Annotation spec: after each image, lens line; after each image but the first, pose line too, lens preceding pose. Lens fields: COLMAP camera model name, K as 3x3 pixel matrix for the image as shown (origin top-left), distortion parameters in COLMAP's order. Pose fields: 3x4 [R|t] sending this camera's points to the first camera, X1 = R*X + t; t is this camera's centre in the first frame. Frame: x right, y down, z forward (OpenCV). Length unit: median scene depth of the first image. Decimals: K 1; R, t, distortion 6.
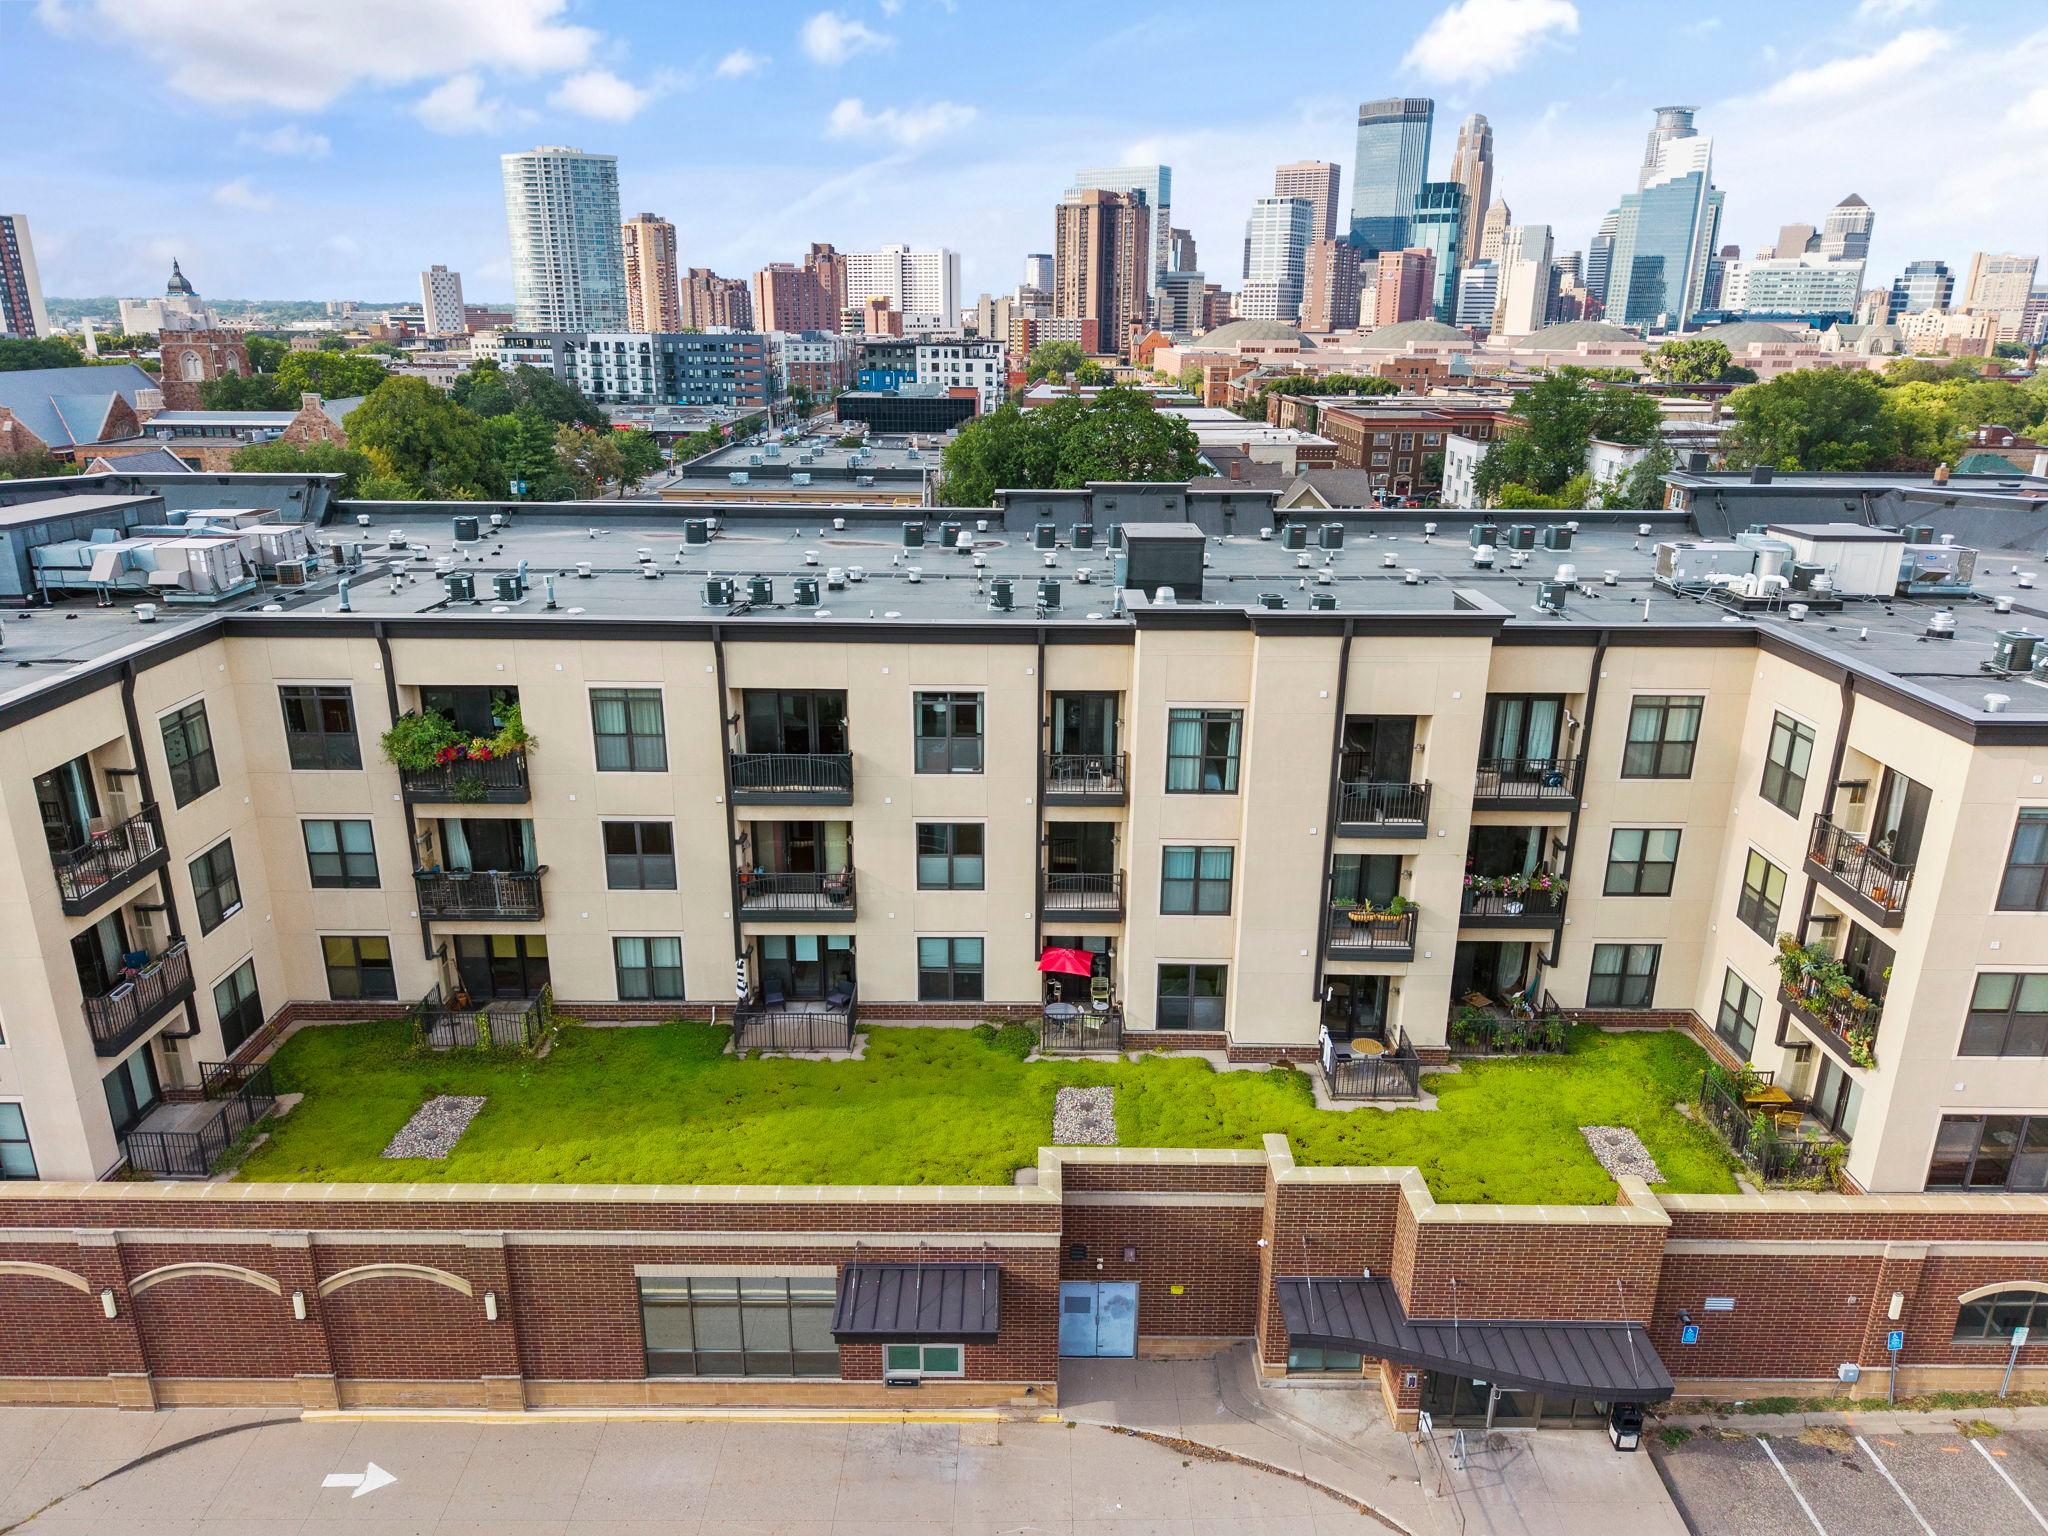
lens RADIAL K [[1374.2, 0, 1017.7], [0, 1374.2, 769.3], [0, 0, 1]] dist [0.036542, -0.038120]
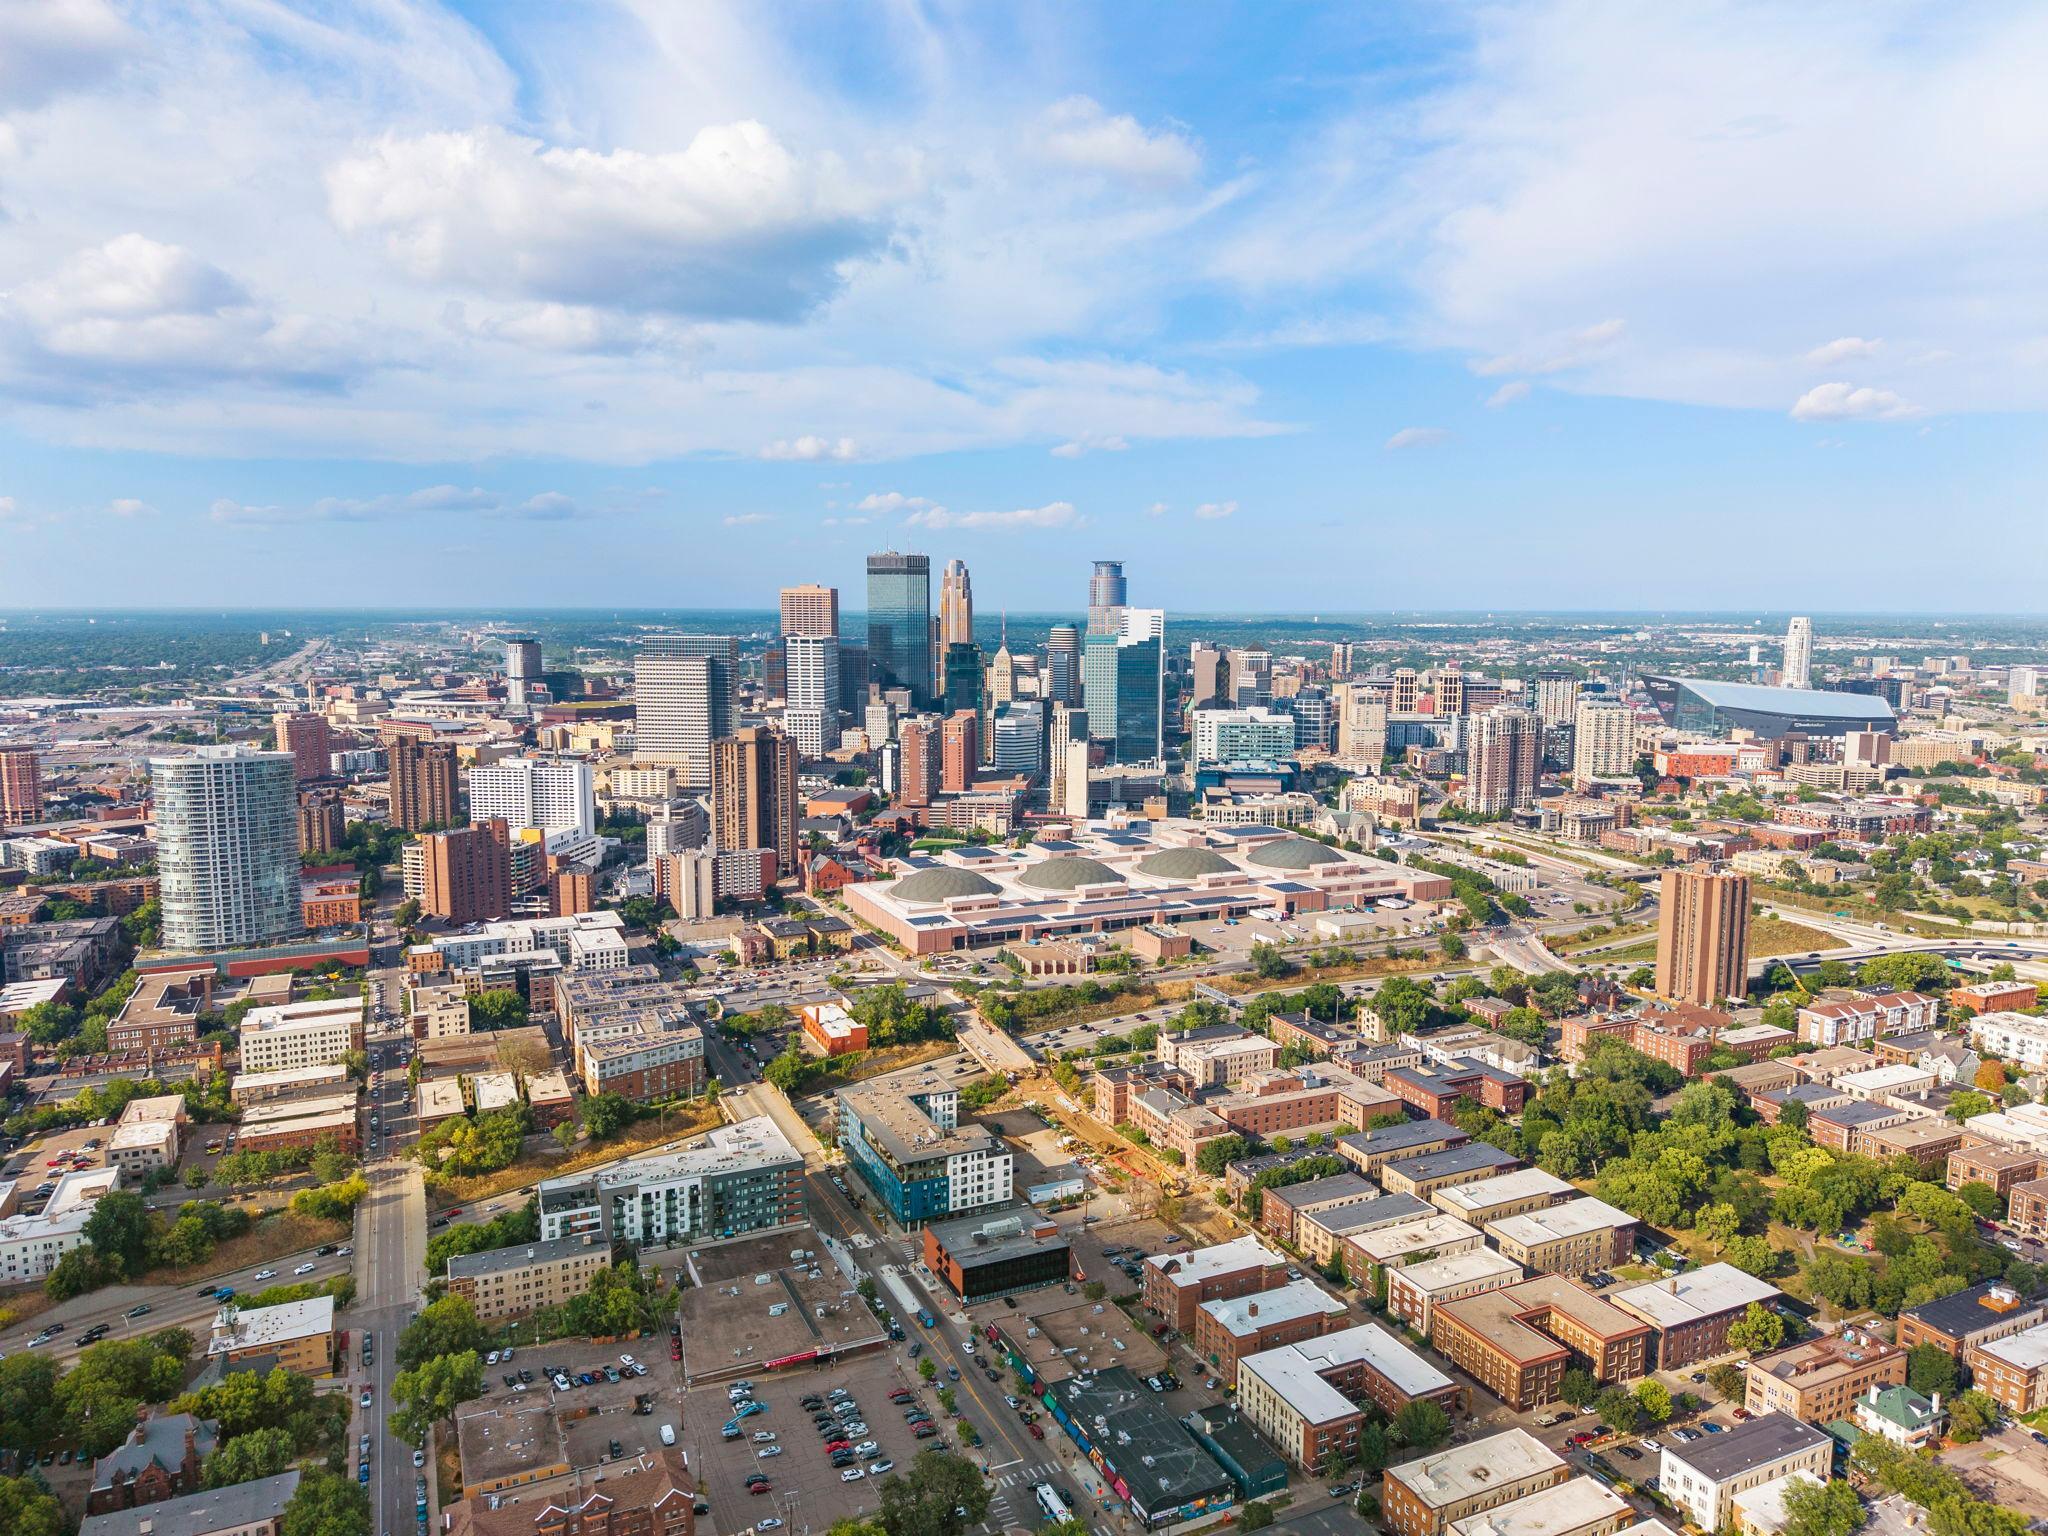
lens RADIAL K [[1367.1, 0, 1024.0], [0, 1367.1, 768.0], [0, 0, 1]] dist [0.072258, -0.099641]
pose [[0.907542, -0.056370, 0.416161, -4.390971], [0.136487, 0.976746, -0.165341, -3.905507], [-0.397164, 0.206855, 0.894132, -1.140049]]
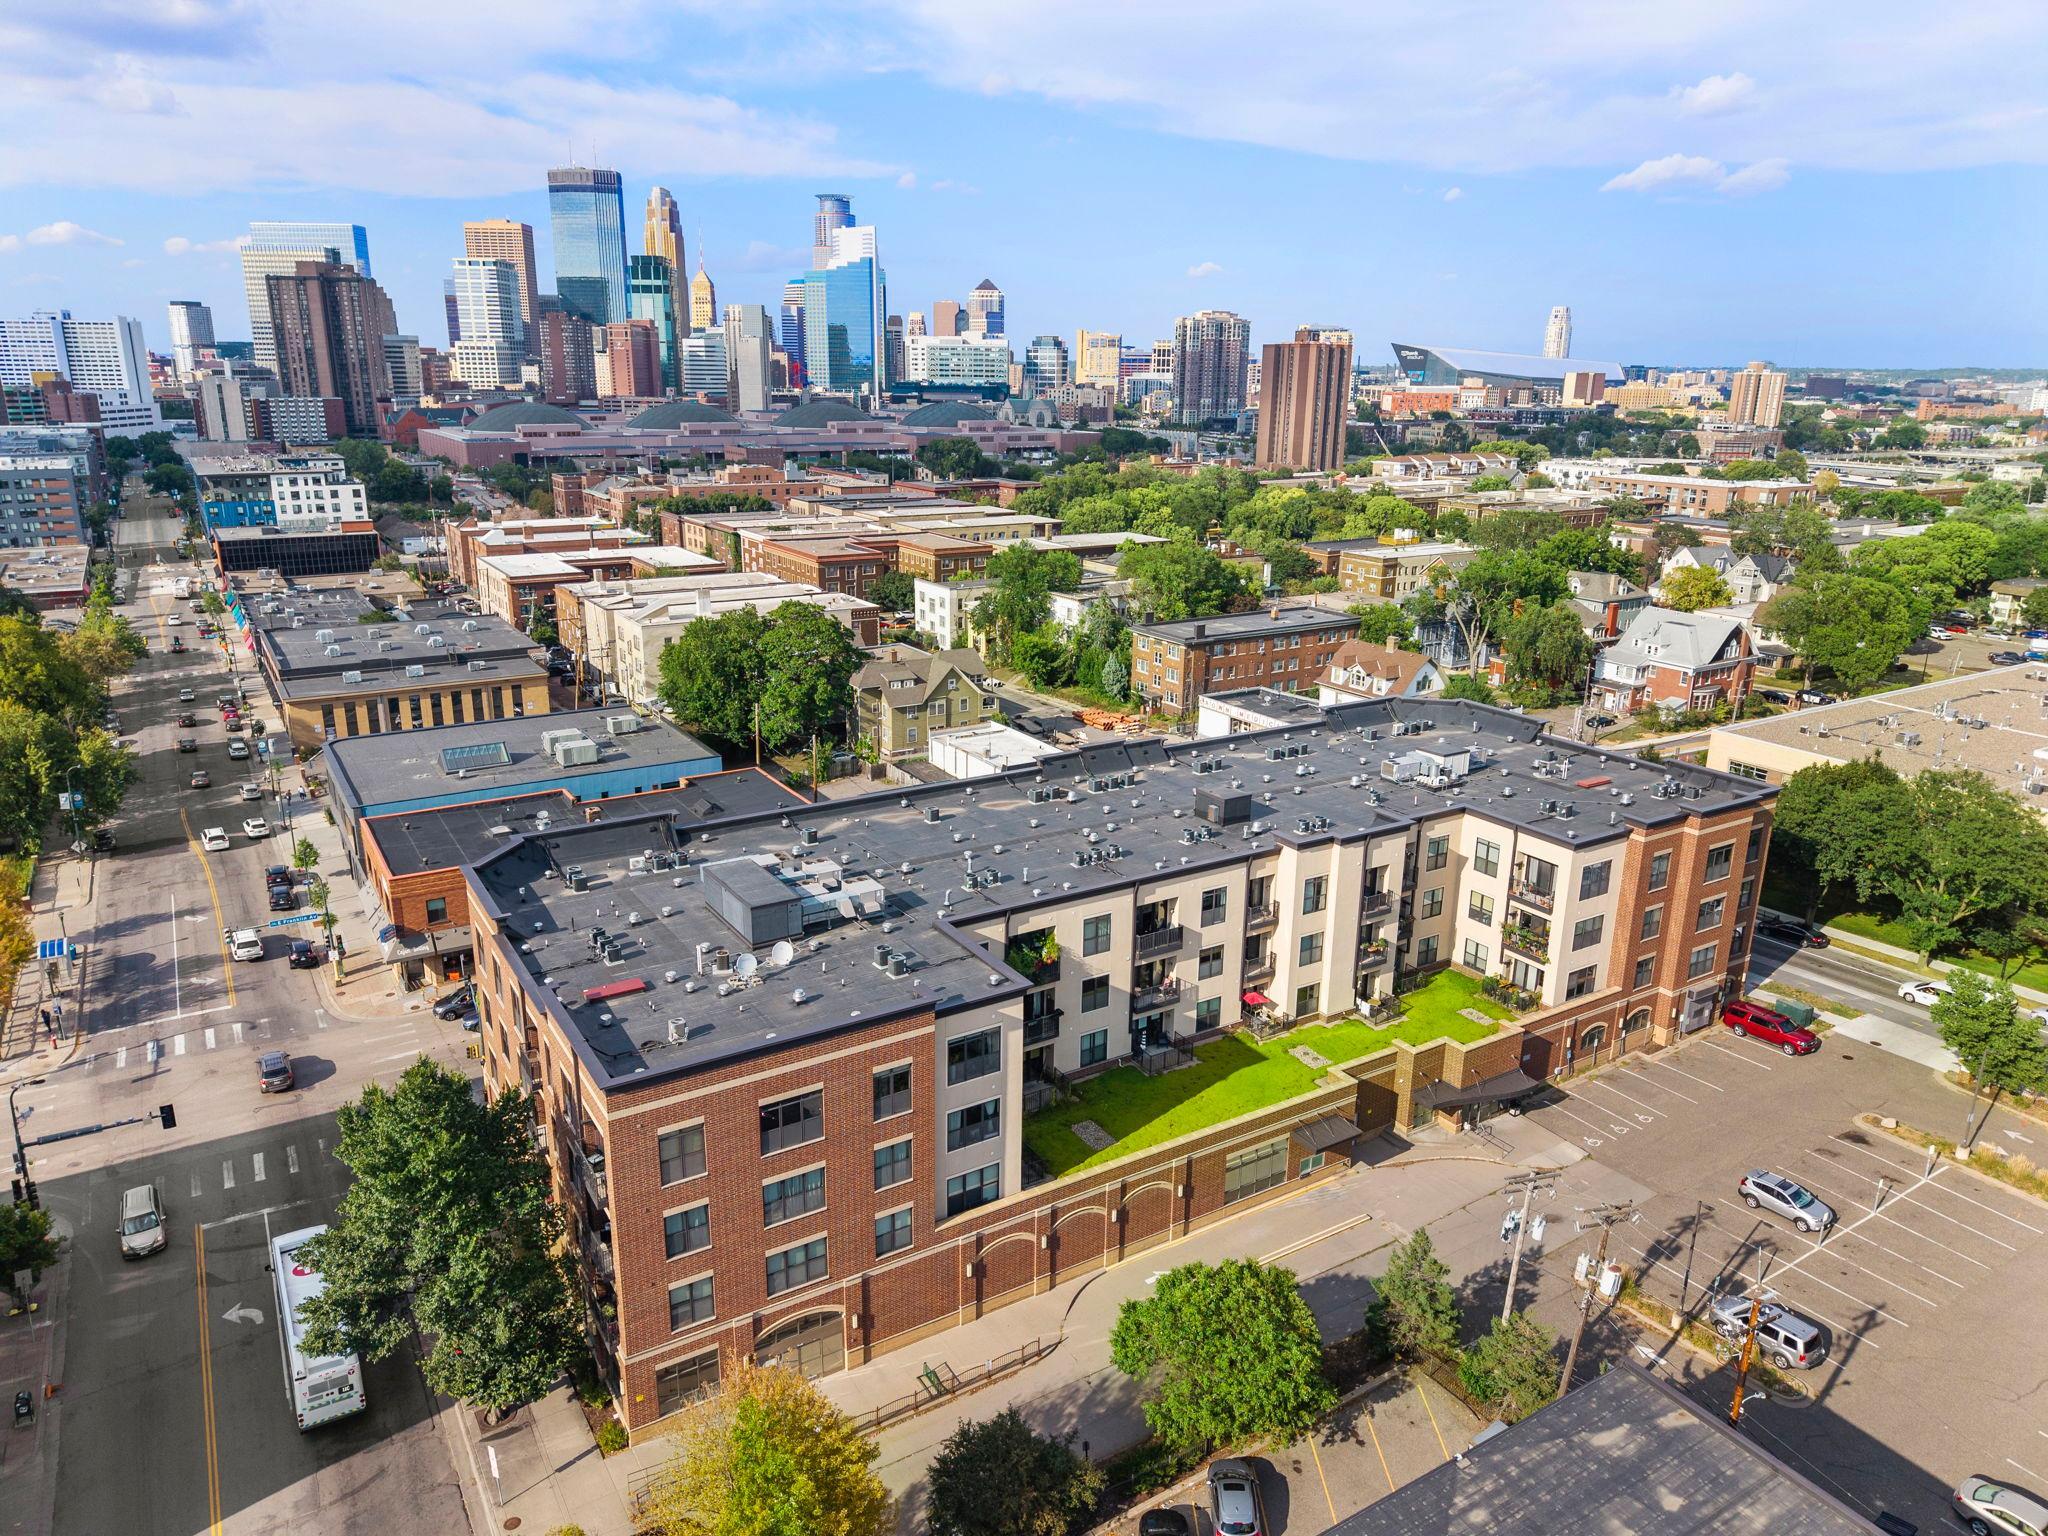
lens RADIAL K [[1378.0, 0, 1026.4], [0, 1378.0, 765.7], [0, 0, 1]] dist [0.038034, -0.043919]
pose [[0.848302, -0.147168, 0.508651, -1.365094], [0.162688, 0.986576, 0.014123, -0.323950], [-0.503902, 0.070771, 0.860857, -0.762688]]
